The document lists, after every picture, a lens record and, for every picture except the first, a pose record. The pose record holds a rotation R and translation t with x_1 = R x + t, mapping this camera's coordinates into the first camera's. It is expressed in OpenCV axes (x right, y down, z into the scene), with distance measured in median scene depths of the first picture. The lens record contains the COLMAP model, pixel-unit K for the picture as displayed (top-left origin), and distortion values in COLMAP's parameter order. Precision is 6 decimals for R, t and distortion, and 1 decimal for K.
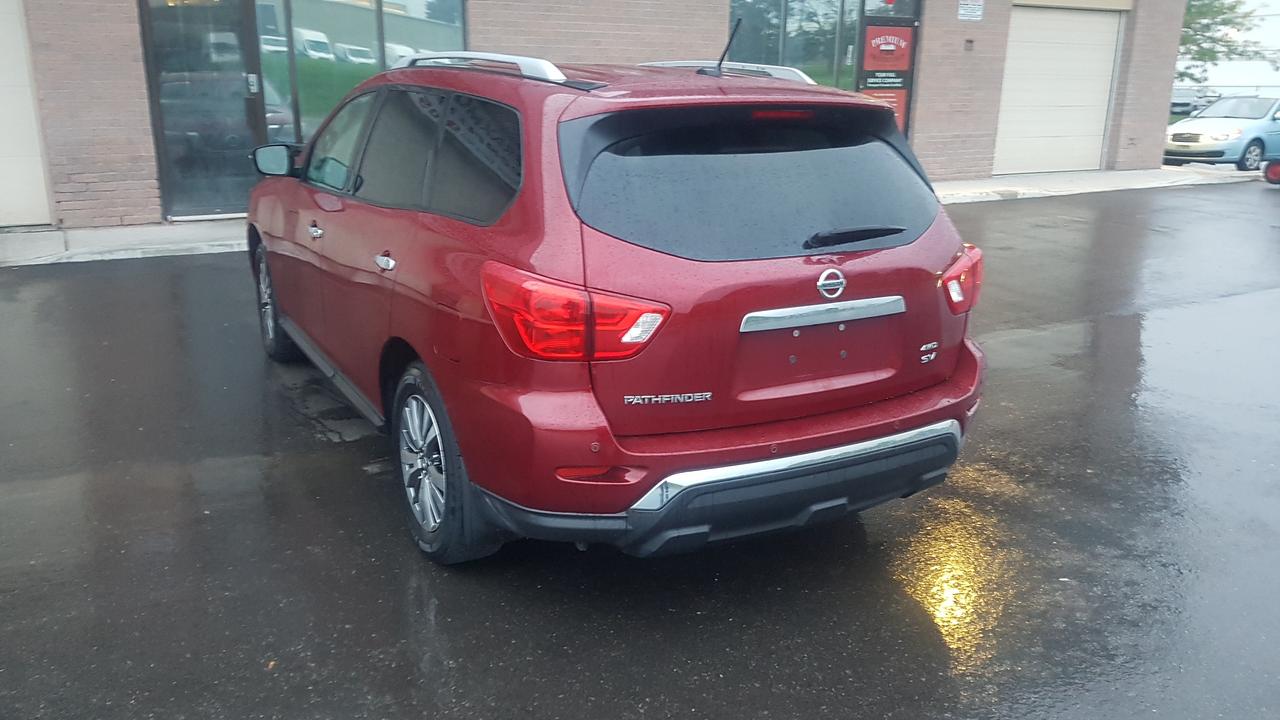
lens RADIAL K [[1015.6, 0, 637.8], [0, 1015.6, 364.5], [0, 0, 1]] dist [0.034774, -0.023061]
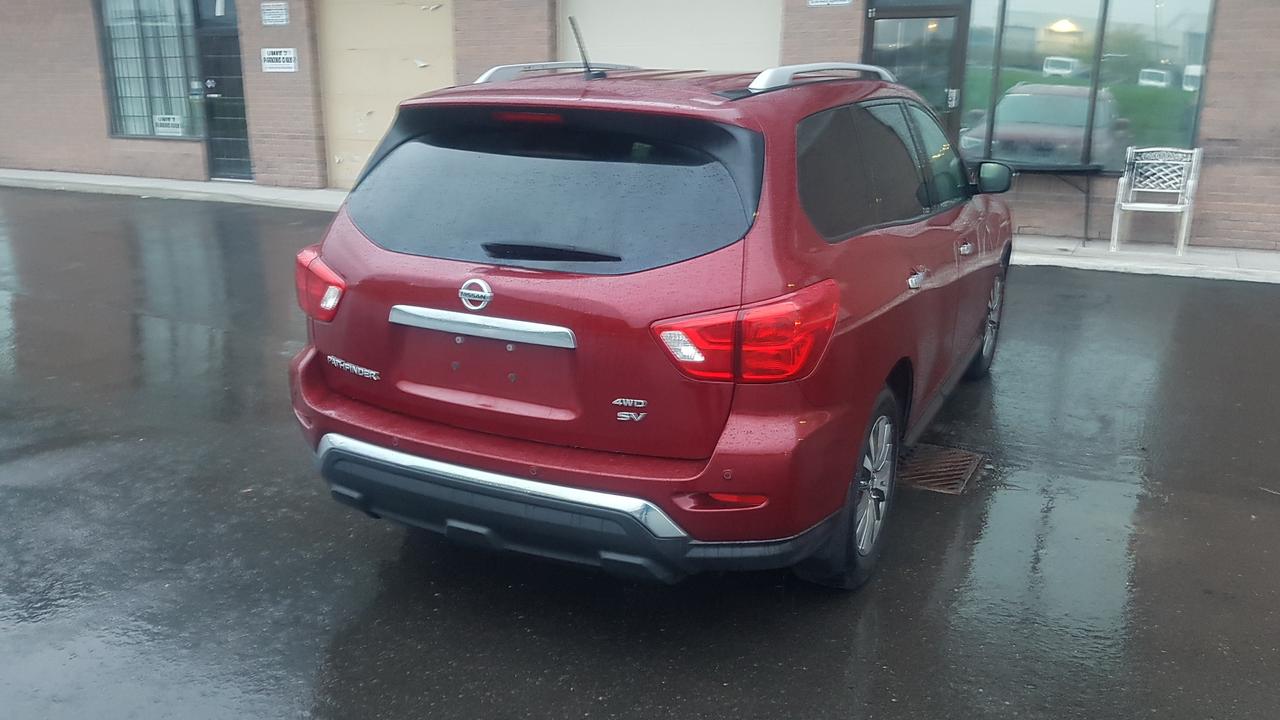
lens RADIAL K [[1015.6, 0, 638.2], [0, 1015.6, 360.1], [0, 0, 1]] dist [0.034774, -0.023061]
pose [[0.545976, 0.210746, -0.810861, 0.974571], [-0.229526, 0.968441, 0.097156, -0.136156], [0.805747, 0.133069, 0.577117, 0.541610]]
